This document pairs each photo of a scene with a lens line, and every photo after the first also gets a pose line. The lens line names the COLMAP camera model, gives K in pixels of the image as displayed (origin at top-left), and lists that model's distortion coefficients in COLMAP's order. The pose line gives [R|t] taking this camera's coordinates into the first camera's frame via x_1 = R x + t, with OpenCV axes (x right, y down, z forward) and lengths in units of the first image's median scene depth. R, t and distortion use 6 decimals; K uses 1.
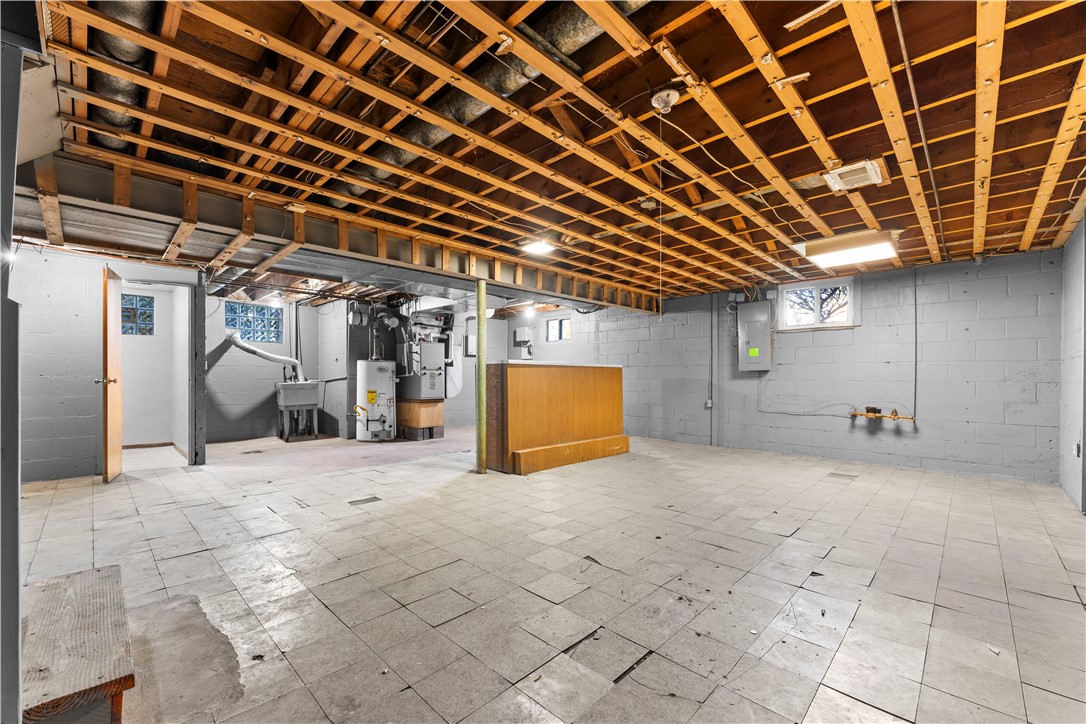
lens RADIAL K [[443.1, 0, 541.3], [0, 443.1, 370.8], [0, 0, 1]] dist [-0.001700, -0.000389]
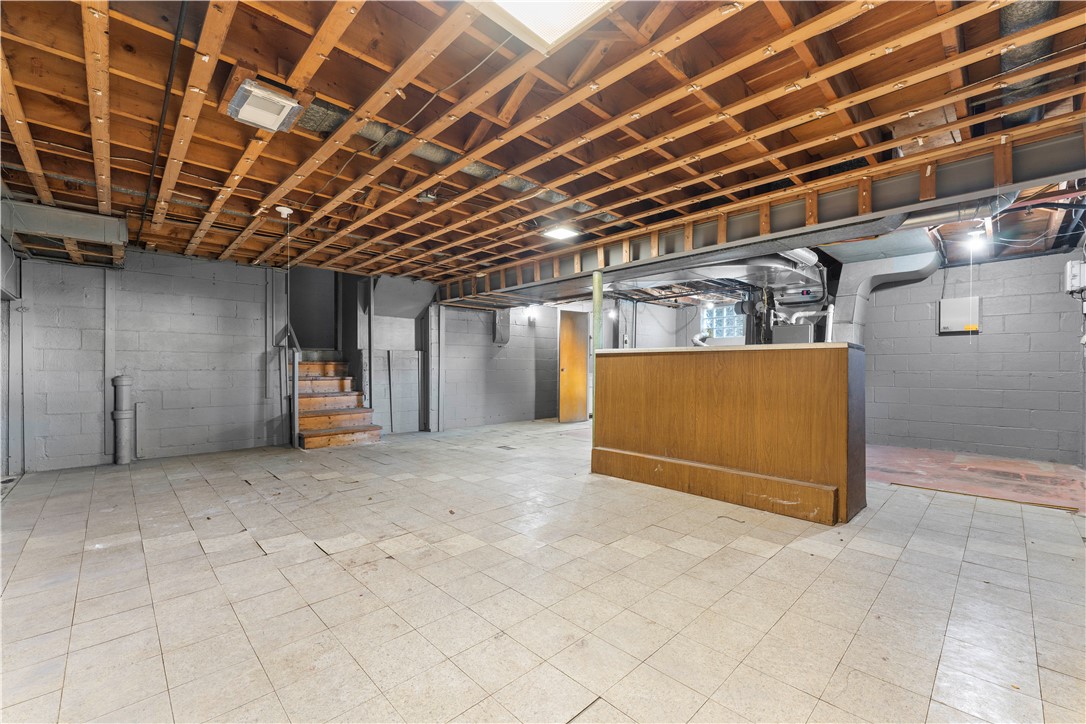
lens RADIAL K [[443.1, 0, 541.3], [0, 443.1, 372.7], [0, 0, 1]] dist [-0.001700, -0.000389]
pose [[-0.030679, 0.009273, -0.999486, 0.563752], [0.011551, 0.999893, 0.008922, 0.009740], [0.999463, -0.011271, -0.030782, 0.583016]]
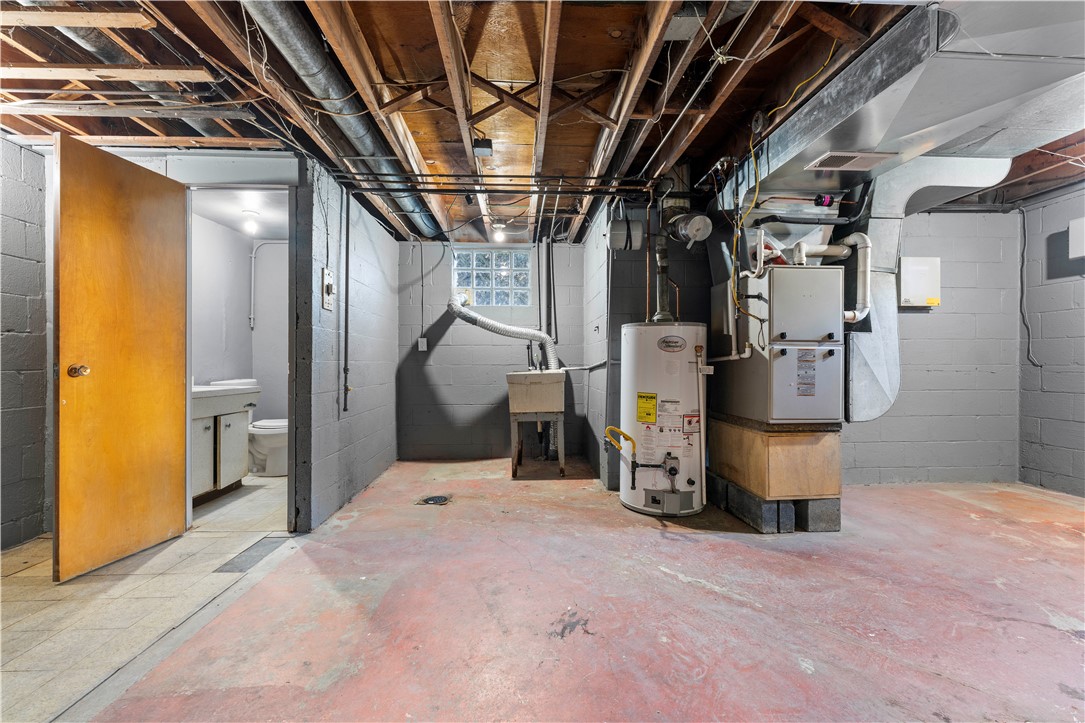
lens RADIAL K [[442.7, 0, 545.0], [0, 442.7, 365.9], [0, 0, 1]] dist [-0.001700, -0.000389]
pose [[0.737628, 0.006978, -0.675171, -0.161230], [0.009486, 0.999741, 0.020697, 0.007797], [0.675141, -0.021672, 0.737371, 0.597662]]
